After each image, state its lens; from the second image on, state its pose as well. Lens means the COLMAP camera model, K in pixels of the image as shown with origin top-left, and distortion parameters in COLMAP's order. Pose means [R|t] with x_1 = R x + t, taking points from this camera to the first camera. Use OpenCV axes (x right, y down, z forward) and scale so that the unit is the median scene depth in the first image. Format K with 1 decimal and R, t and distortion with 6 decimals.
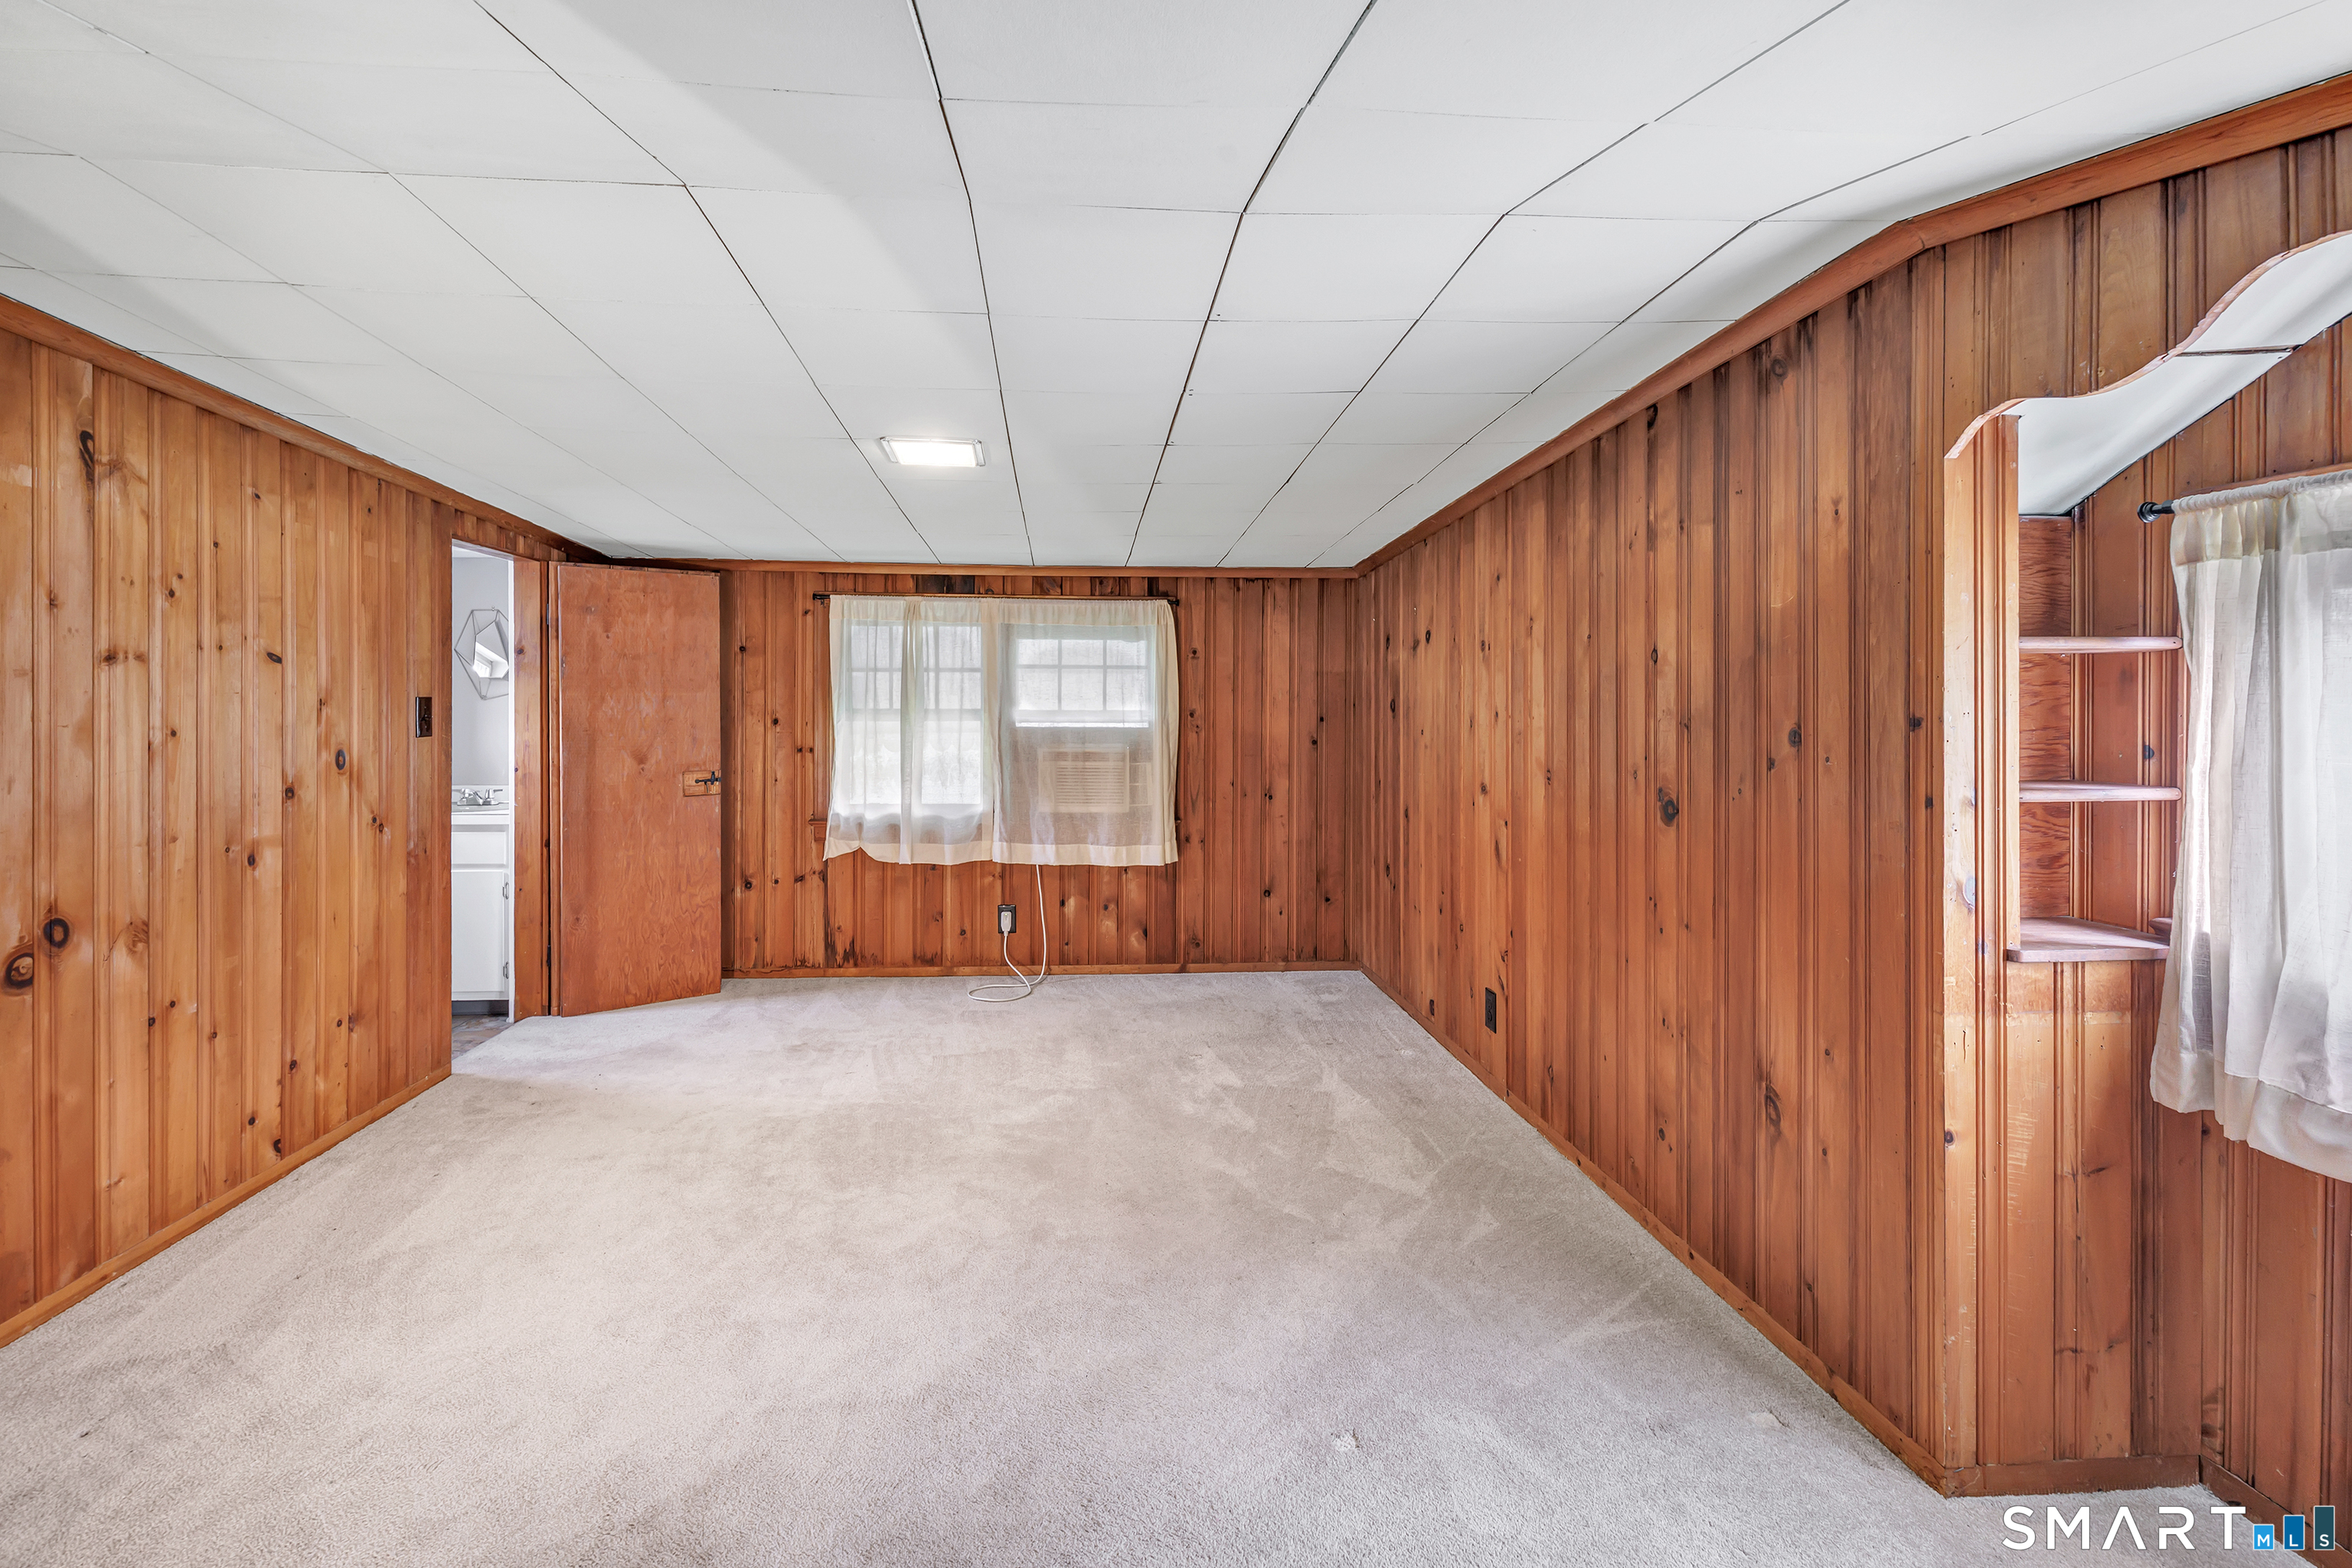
lens RADIAL K [[994.5, 0, 1173.4], [0, 994.5, 712.5], [0, 0, 1]] dist [0.000299, 0.000029]
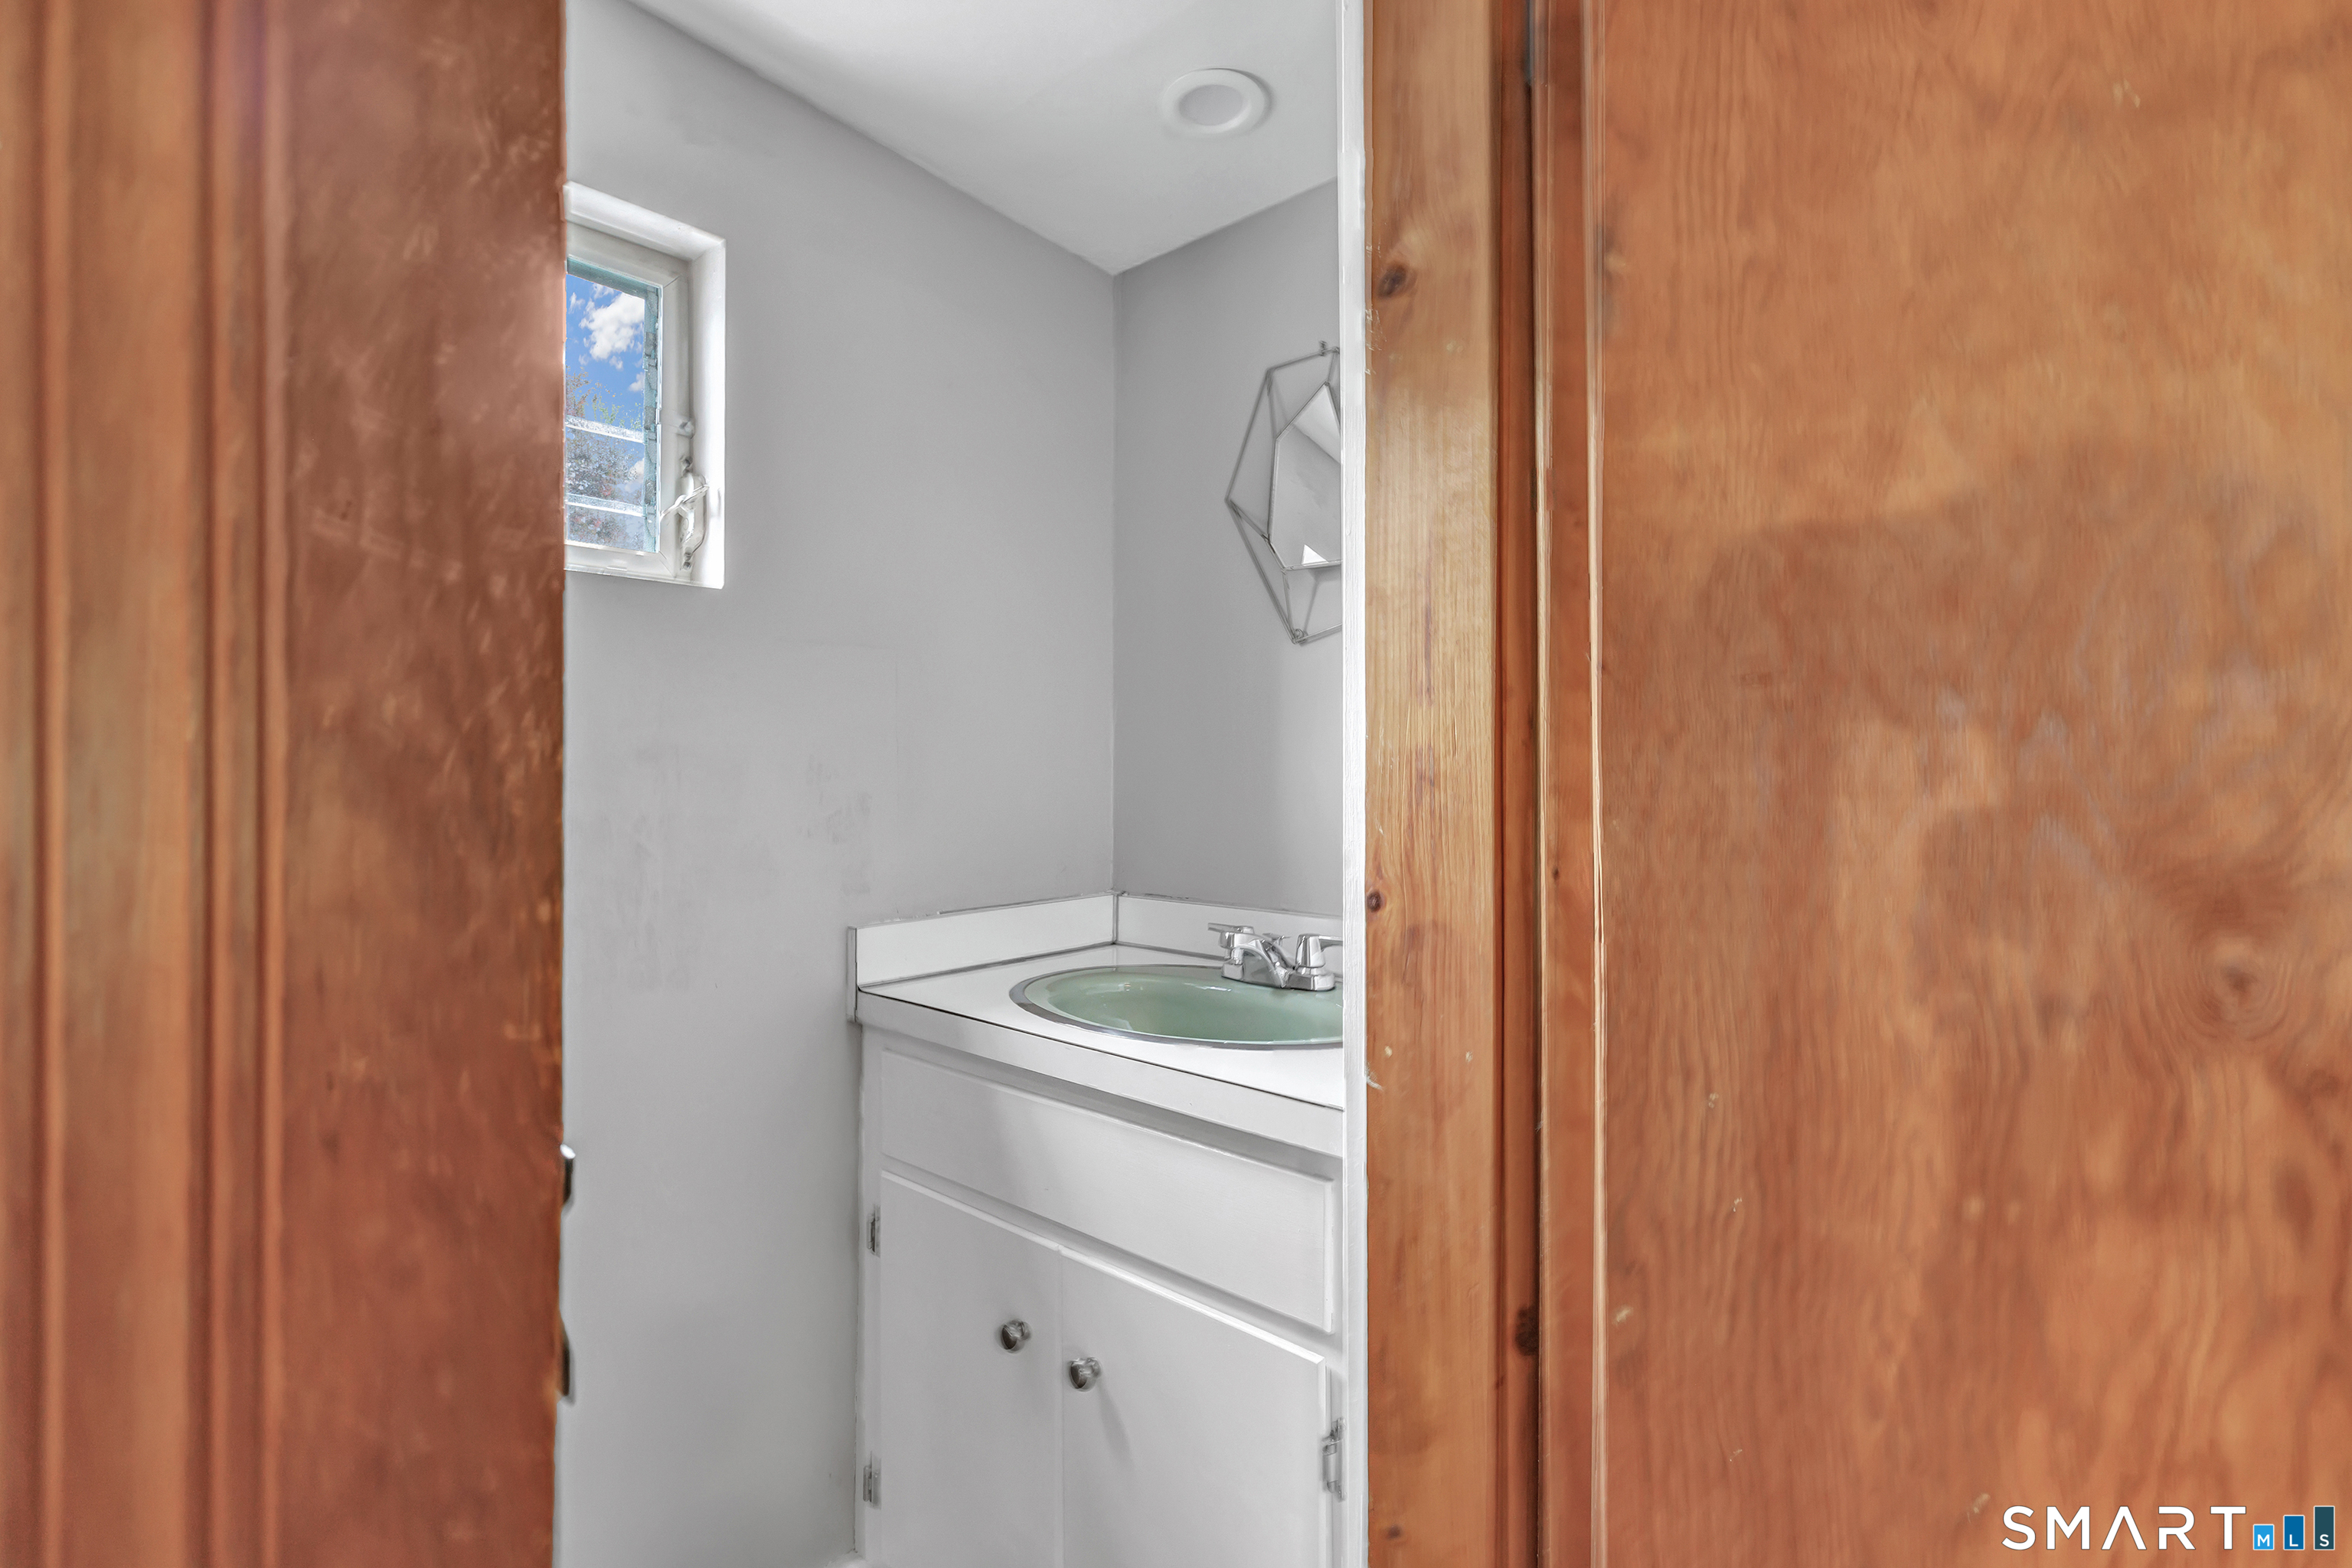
lens RADIAL K [[987.4, 0, 1173.7], [0, 987.4, 776.4], [0, 0, 1]] dist [0.000164, 0.000024]
pose [[0.697372, -0.001878, -0.716707, -0.543885], [-0.000420, 0.999995, -0.003030, 0.031697], [0.716710, 0.002414, 0.697368, 0.829713]]
